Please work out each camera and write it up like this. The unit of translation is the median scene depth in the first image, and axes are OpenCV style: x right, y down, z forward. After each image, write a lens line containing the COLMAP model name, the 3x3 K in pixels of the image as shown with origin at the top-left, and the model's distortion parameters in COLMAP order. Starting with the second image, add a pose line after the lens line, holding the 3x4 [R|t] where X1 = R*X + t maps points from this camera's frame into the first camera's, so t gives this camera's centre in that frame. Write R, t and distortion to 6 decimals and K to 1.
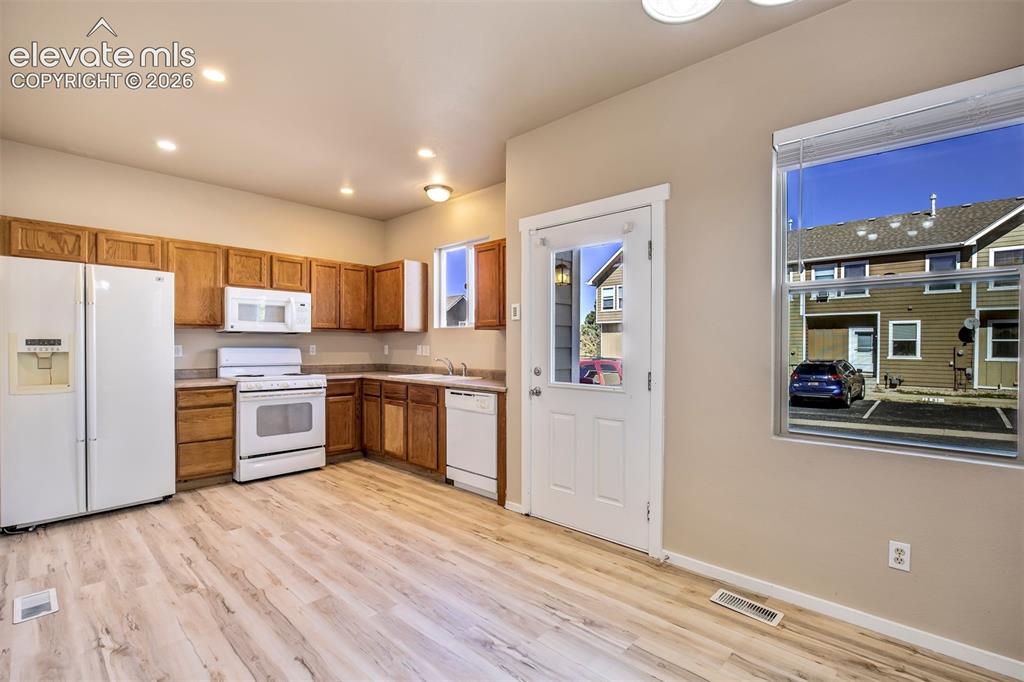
lens RADIAL K [[467.7, 0, 515.6], [0, 467.7, 348.4], [0, 0, 1]] dist [-0.015903, 0.004478]
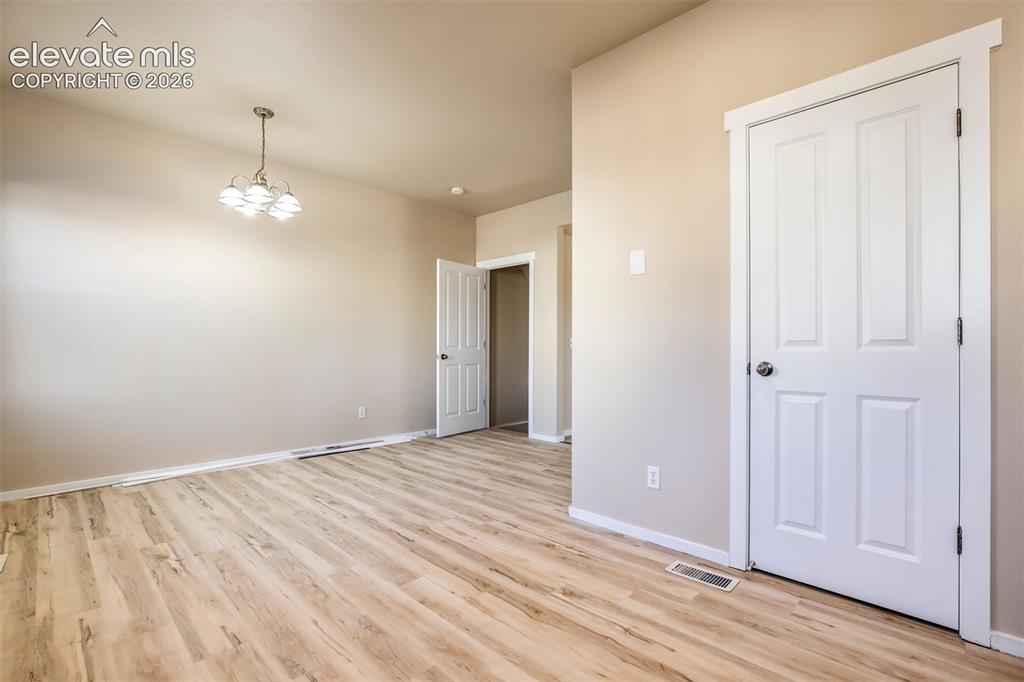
lens RADIAL K [[467.7, 0, 509.9], [0, 467.7, 343.8], [0, 0, 1]] dist [-0.015903, 0.004478]
pose [[-0.999602, -0.004529, 0.027854, -0.414321], [-0.004804, 0.999940, -0.009819, 0.052359], [-0.027807, -0.009949, -0.999564, 1.237845]]
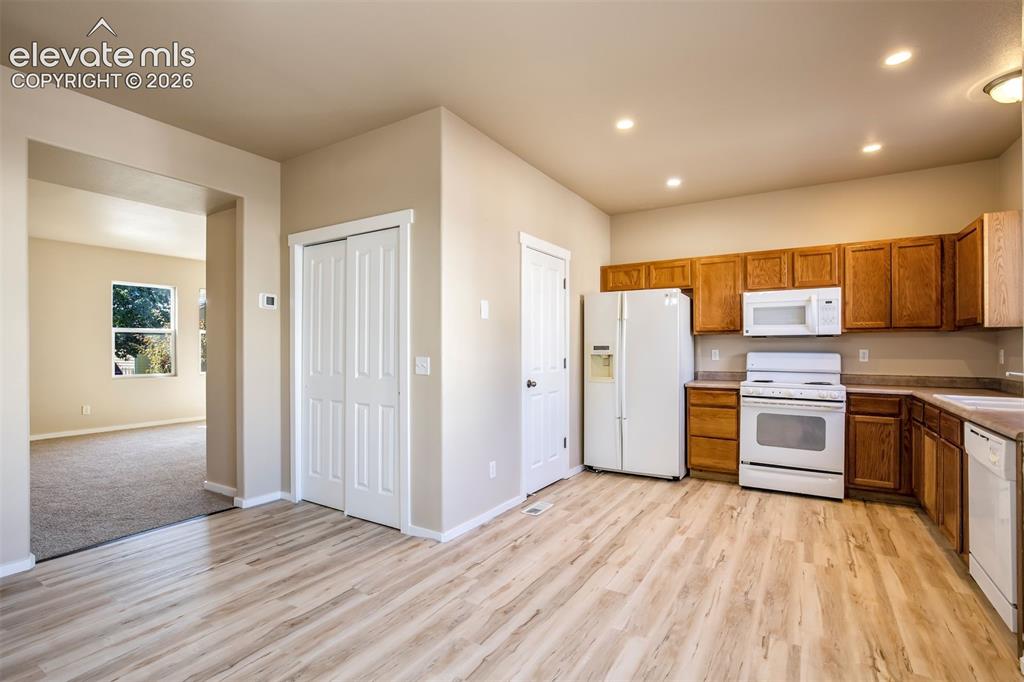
lens RADIAL K [[482.9, 0, 515.6], [0, 482.9, 348.2], [0, 0, 1]] dist [-0.005615, 0.000256]
pose [[0.203159, -0.004210, -0.979137, 0.386130], [-0.006660, 0.999962, -0.005682, -0.001043], [0.979123, 0.007676, 0.203123, 0.357183]]
